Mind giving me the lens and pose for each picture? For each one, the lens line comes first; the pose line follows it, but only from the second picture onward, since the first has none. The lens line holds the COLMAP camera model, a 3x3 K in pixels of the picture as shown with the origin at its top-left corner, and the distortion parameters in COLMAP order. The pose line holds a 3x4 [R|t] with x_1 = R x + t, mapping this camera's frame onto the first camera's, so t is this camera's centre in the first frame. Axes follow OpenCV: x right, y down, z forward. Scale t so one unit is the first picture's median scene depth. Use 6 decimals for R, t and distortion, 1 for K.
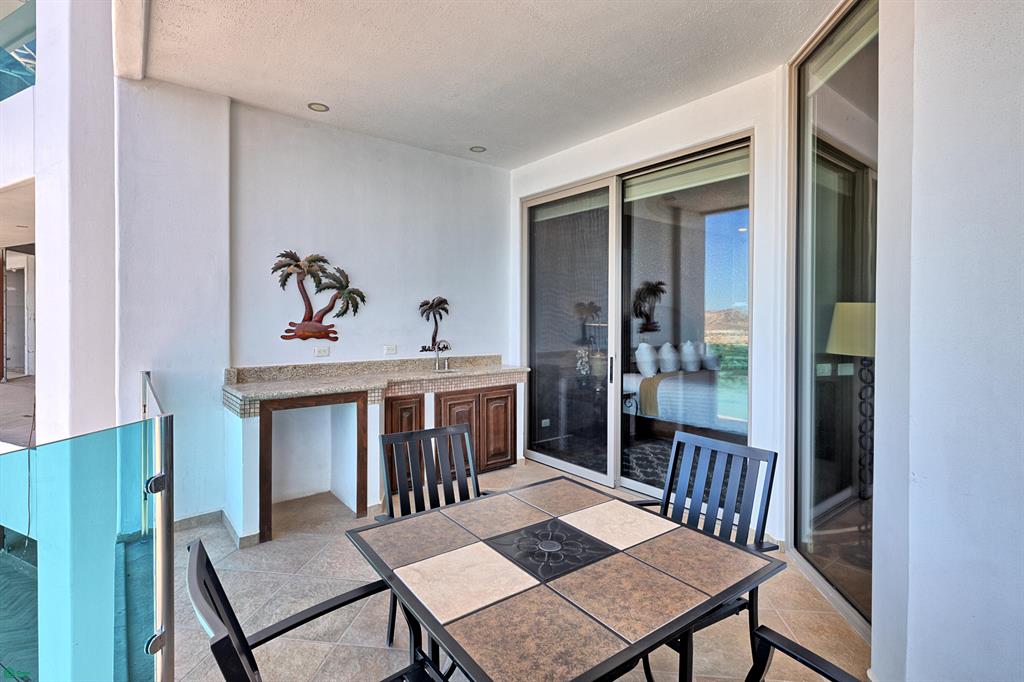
lens RADIAL K [[497.4, 0, 514.0], [0, 497.4, 317.3], [0, 0, 1]] dist [-0.000786, -0.001121]
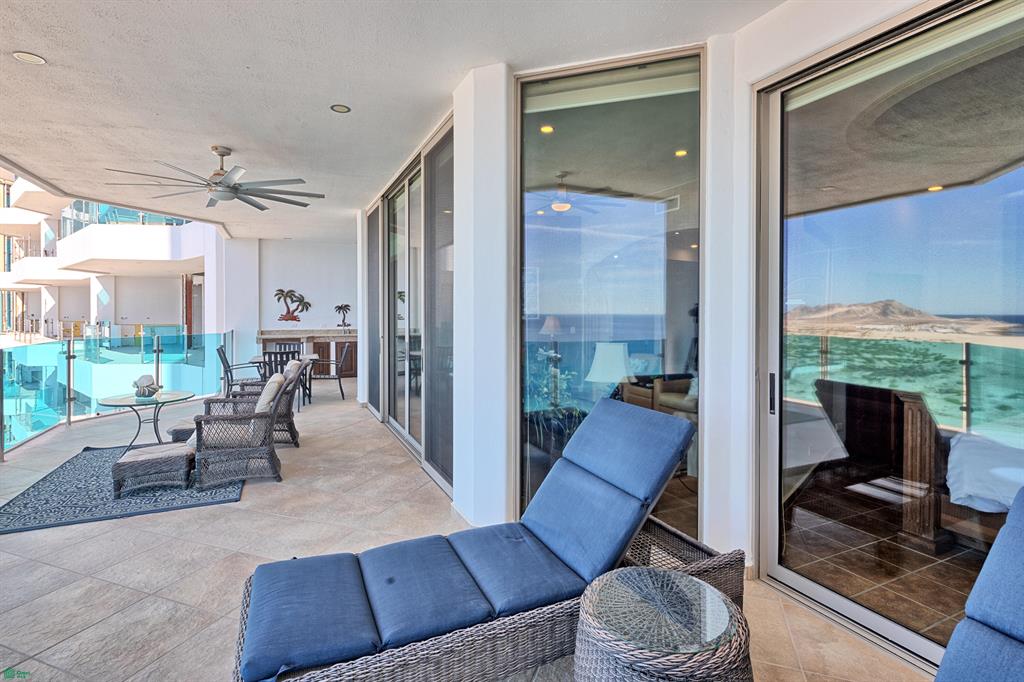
lens RADIAL K [[497.4, 0, 514.0], [0, 497.4, 317.3], [0, 0, 1]] dist [-0.000786, -0.001121]
pose [[0.975834, 0.000461, -0.218514, 1.368026], [0.002175, 0.999928, 0.011822, -0.003269], [0.218504, -0.012012, 0.975762, -1.369812]]
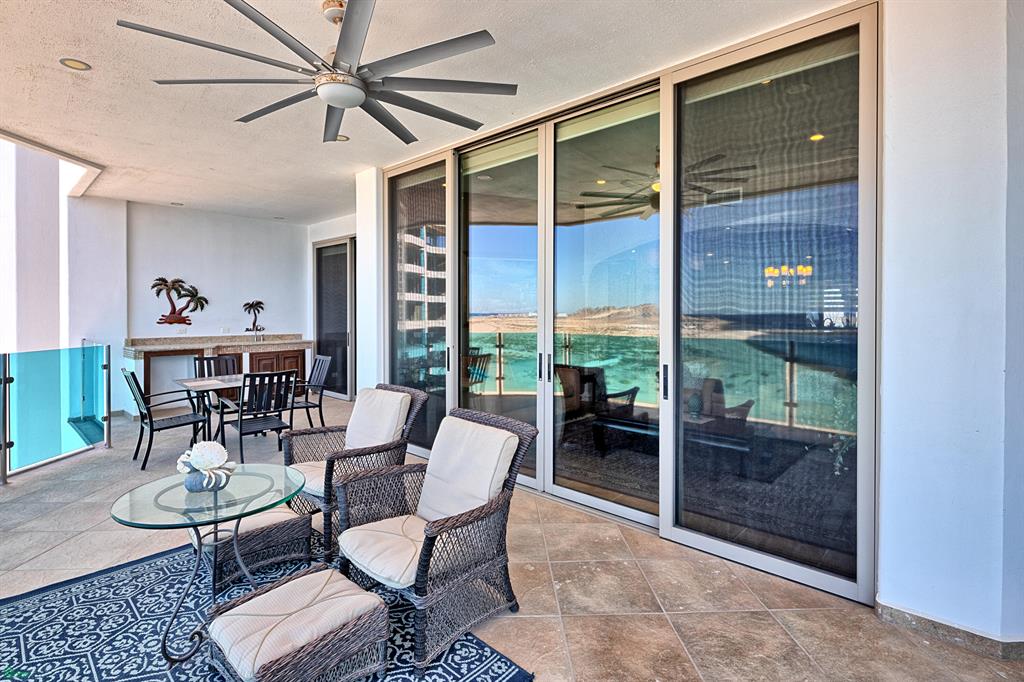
lens RADIAL K [[497.4, 0, 514.0], [0, 497.4, 317.3], [0, 0, 1]] dist [-0.000786, -0.001121]
pose [[0.987864, -0.001708, 0.155311, 0.555226], [0.000109, 0.999947, 0.010306, 0.000614], [-0.155321, -0.010164, 0.987812, -1.033242]]
